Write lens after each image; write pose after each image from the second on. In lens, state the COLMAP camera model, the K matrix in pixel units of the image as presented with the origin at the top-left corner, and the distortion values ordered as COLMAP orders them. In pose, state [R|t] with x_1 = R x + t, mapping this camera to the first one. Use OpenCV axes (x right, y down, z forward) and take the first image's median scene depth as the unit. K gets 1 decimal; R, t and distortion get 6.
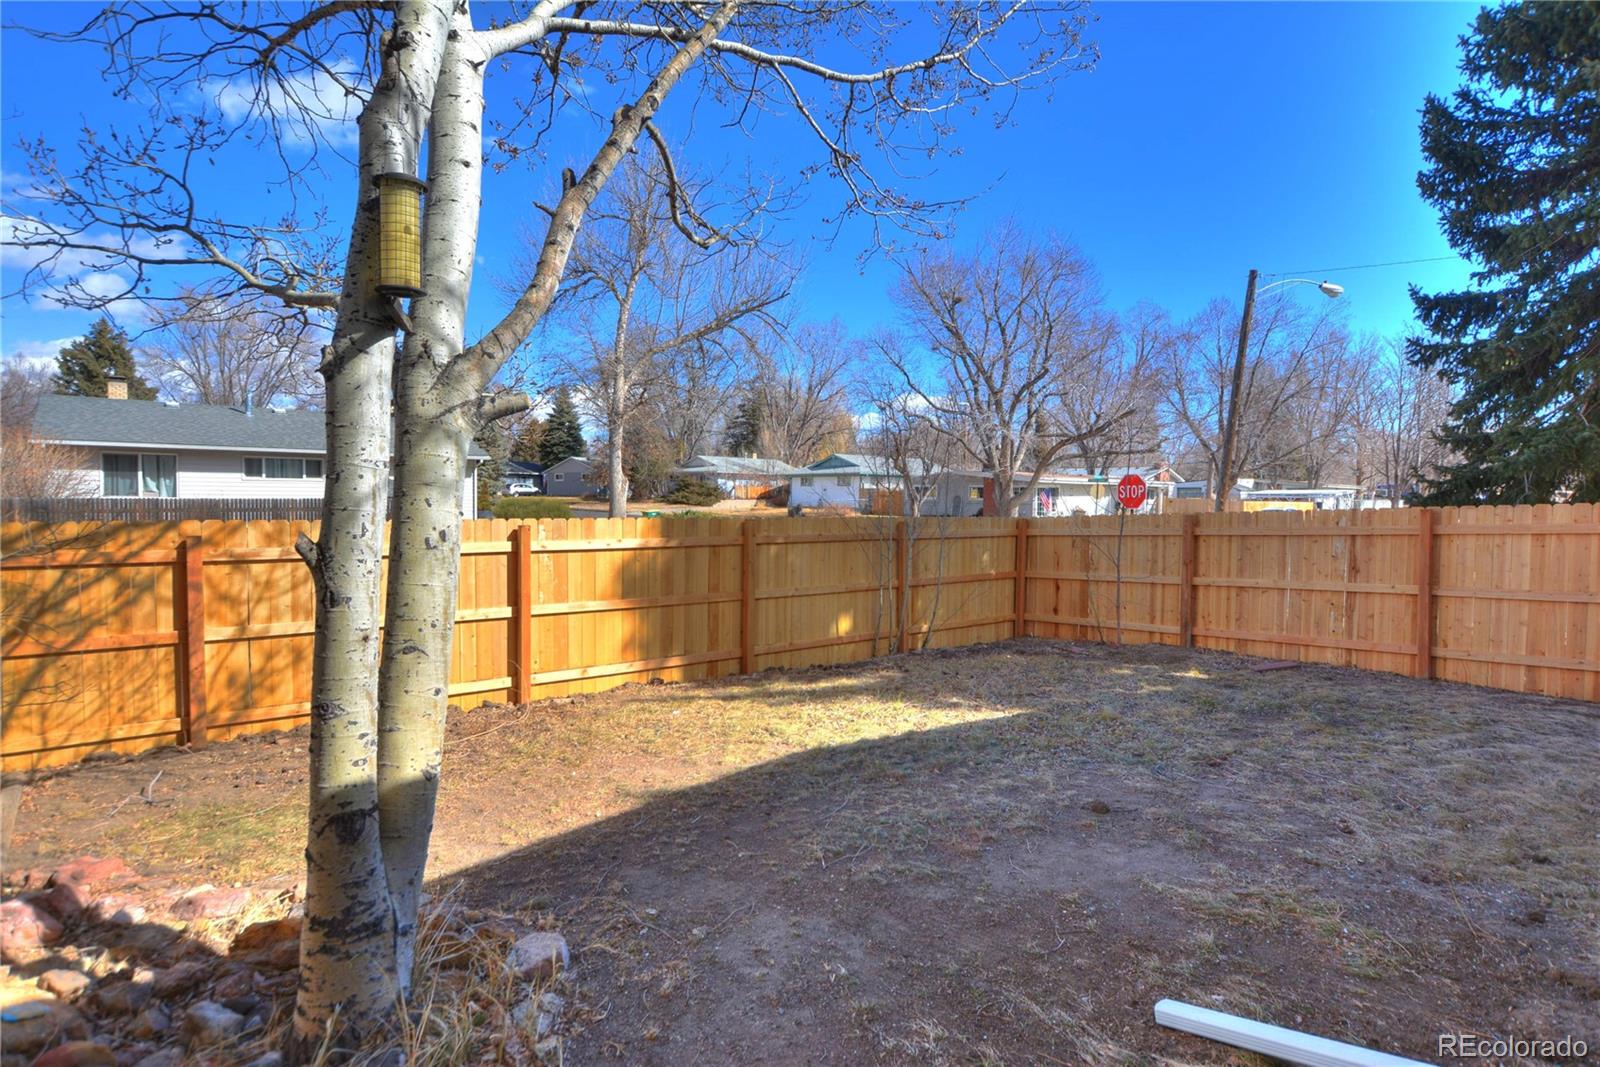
lens RADIAL K [[869.0, 0, 798.6], [0, 869.0, 531.3], [0, 0, 1]] dist [-0.001258, -0.000249]
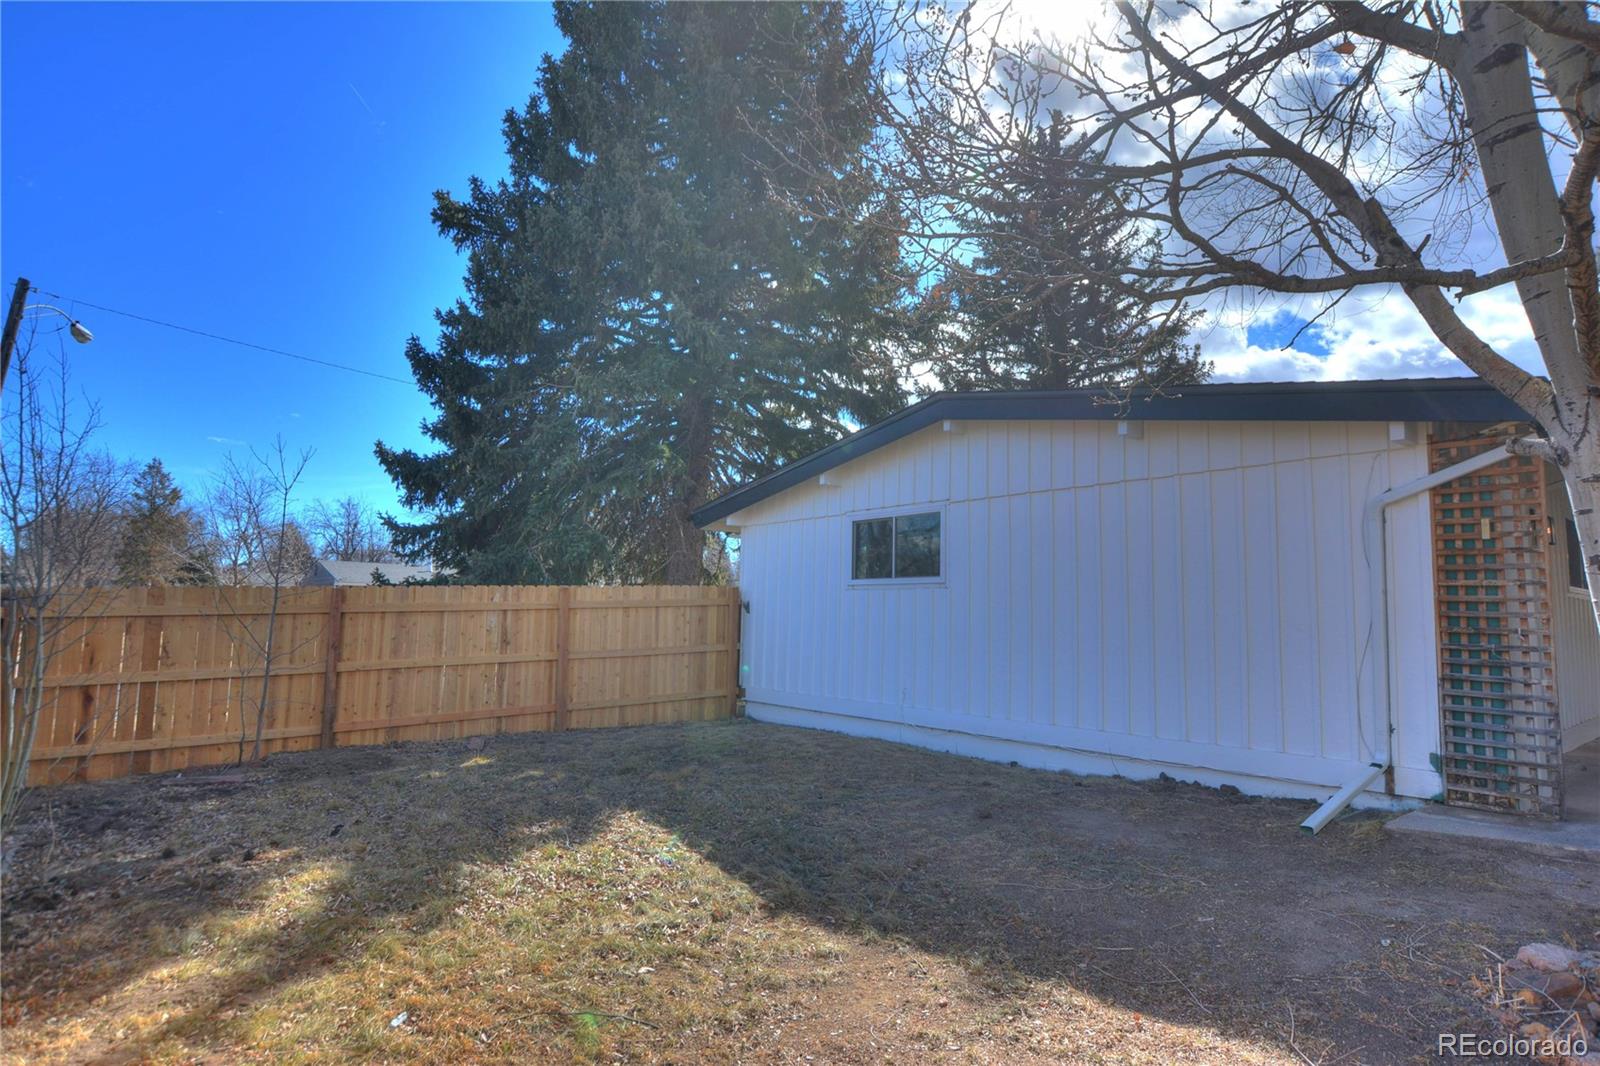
lens RADIAL K [[869.0, 0, 799.2], [0, 869.0, 533.6], [0, 0, 1]] dist [-0.001258, -0.000249]
pose [[0.000328, 0.090608, 0.995887, -0.430779], [0.019314, 0.995700, -0.090597, 0.014532], [-0.999813, 0.019264, -0.001424, 0.600730]]
